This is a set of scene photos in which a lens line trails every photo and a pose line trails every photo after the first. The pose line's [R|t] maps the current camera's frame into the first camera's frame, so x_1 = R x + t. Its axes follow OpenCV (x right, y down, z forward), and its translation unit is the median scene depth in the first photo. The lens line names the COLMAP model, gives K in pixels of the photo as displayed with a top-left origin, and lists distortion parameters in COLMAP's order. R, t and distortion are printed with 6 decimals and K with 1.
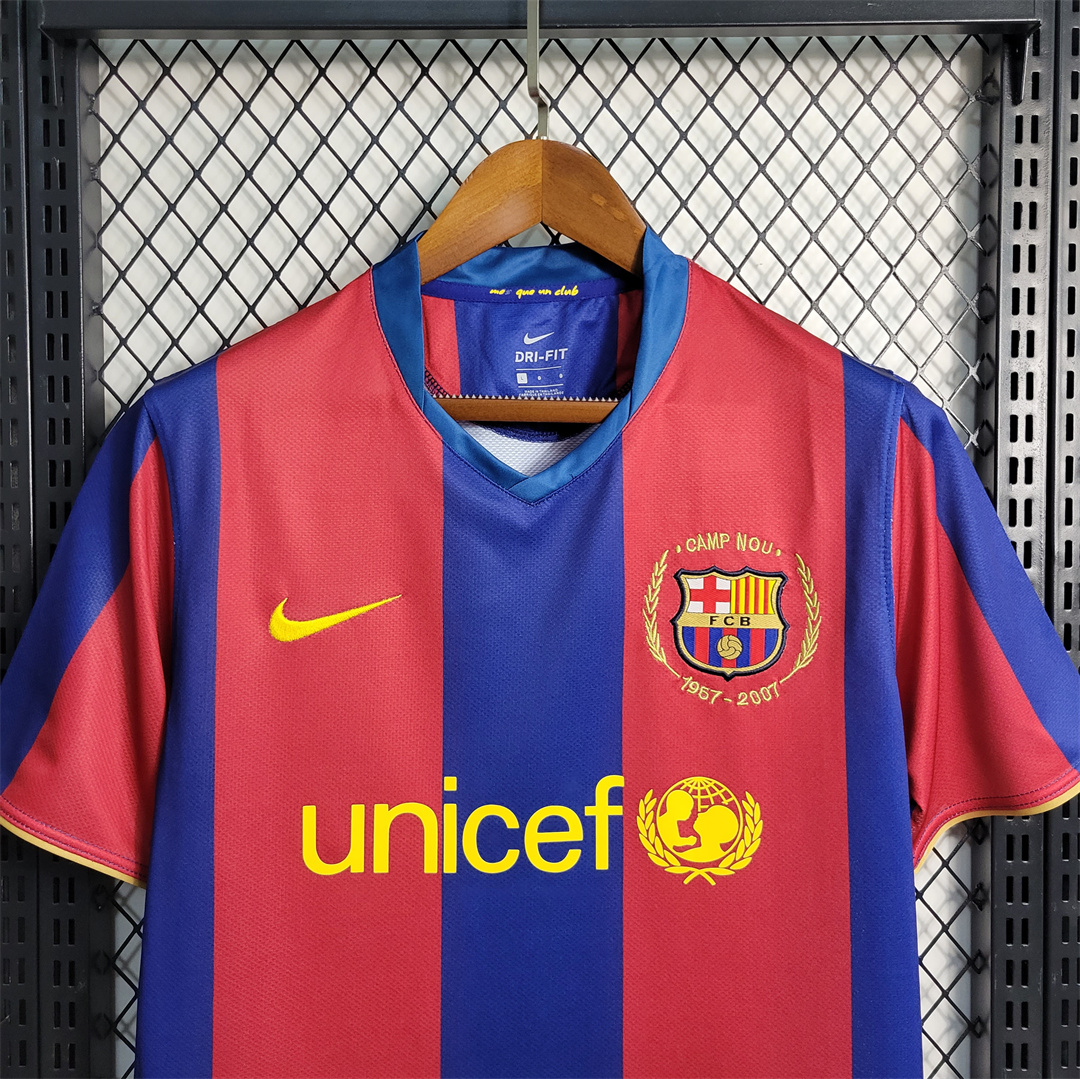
lens RADIAL K [[1145.9, 0, 534.5], [0, 1145.9, 547.7], [0, 0, 1]] dist [0.022269, 0.000000]
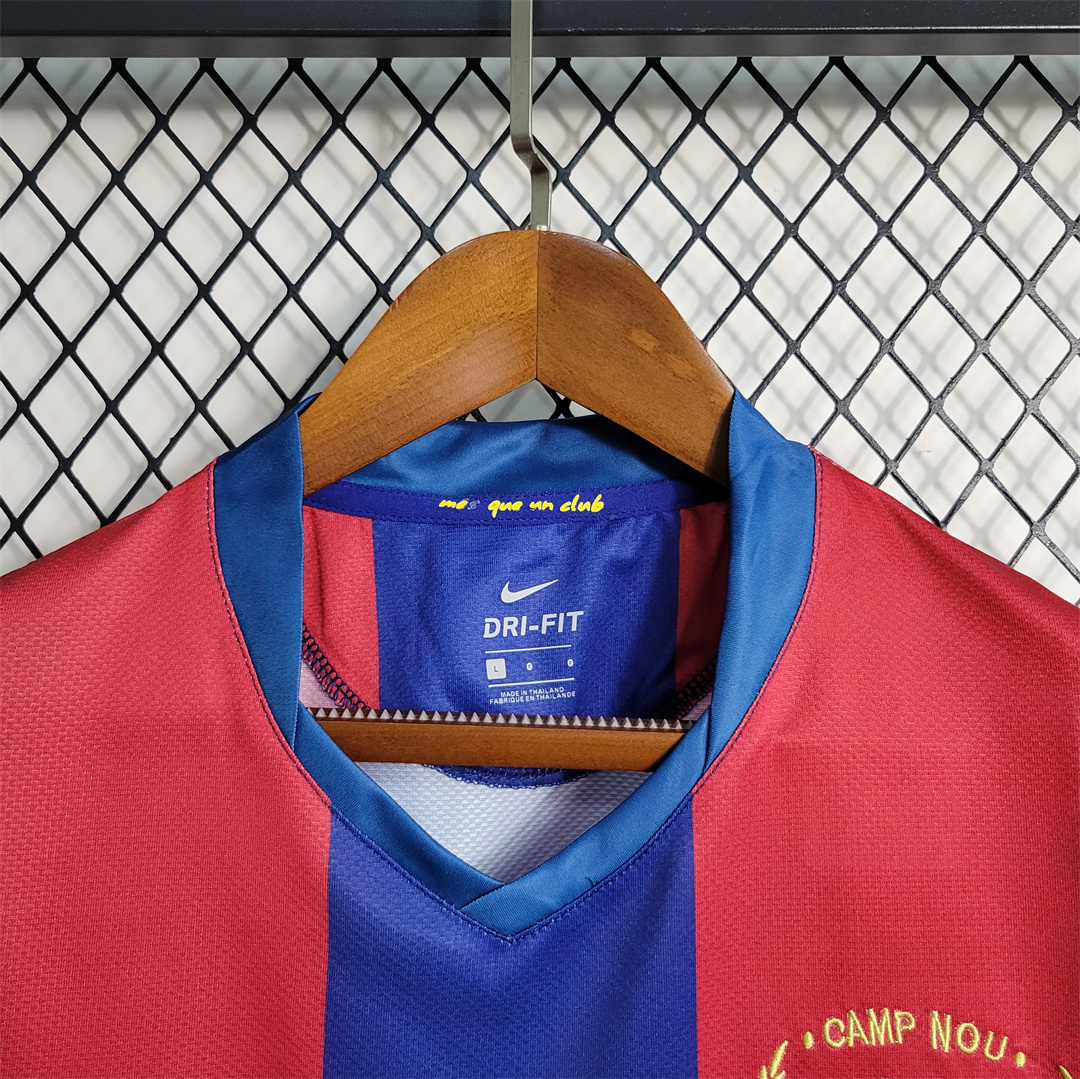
lens RADIAL K [[1145.9, 0, 538.4], [0, 1145.9, 536.2], [0, 0, 1]] dist [0.022269, 0.000000]
pose [[0.999843, 0.009283, -0.015066, 0.015686], [-0.010954, 0.993311, -0.114949, -0.145930], [0.013898, 0.115096, 0.993257, 0.465443]]
